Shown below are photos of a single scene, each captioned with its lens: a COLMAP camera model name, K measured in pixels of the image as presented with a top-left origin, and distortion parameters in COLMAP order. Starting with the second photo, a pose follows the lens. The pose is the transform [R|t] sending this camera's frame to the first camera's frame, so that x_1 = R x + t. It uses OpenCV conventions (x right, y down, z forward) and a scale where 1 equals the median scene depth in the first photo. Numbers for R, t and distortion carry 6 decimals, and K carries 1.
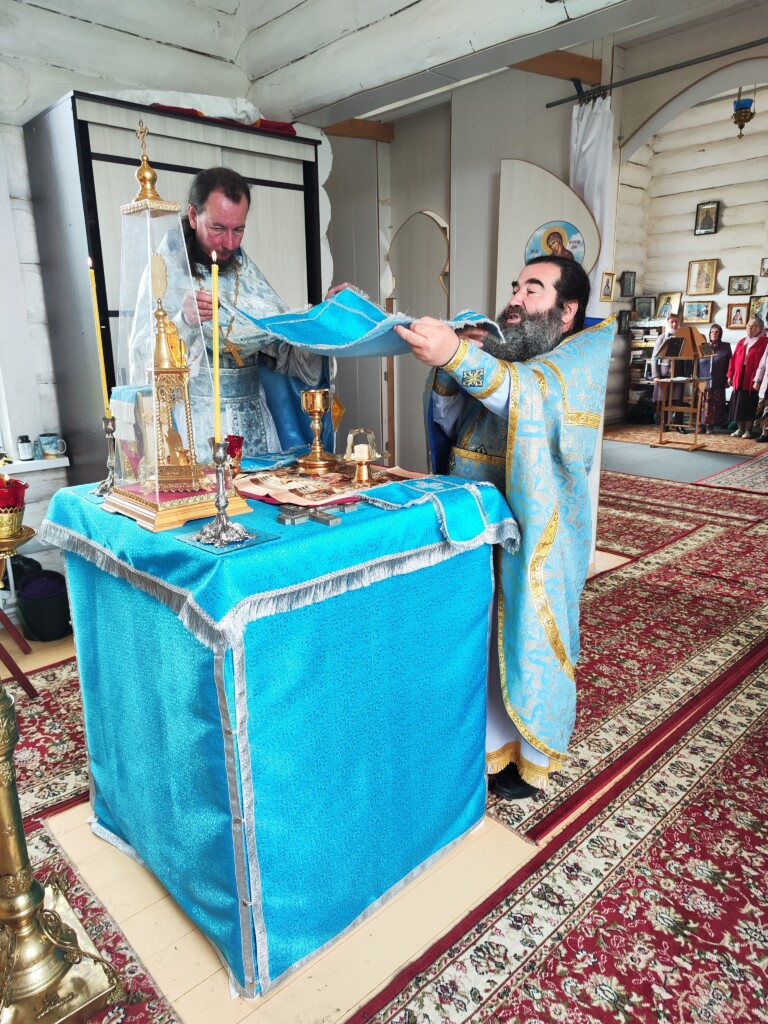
lens RADIAL K [[698.8, 0, 367.5], [0, 698.8, 510.3], [0, 0, 1]] dist [0.001693, -0.000979]
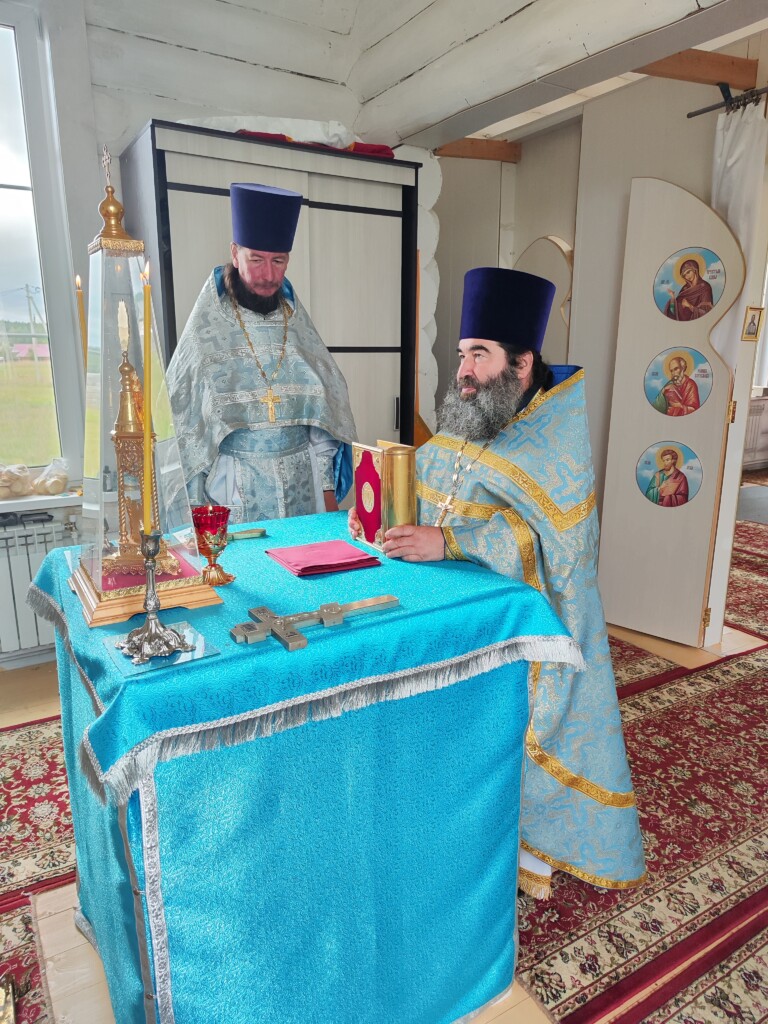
lens RADIAL K [[701.7, 0, 374.8], [0, 701.7, 516.3], [0, 0, 1]] dist [0.007449, -0.006928]
pose [[0.980518, 0.064678, -0.185474, 0.083814], [-0.068673, 0.997524, -0.015188, -0.052538], [0.184032, 0.027629, 0.982532, 0.103985]]
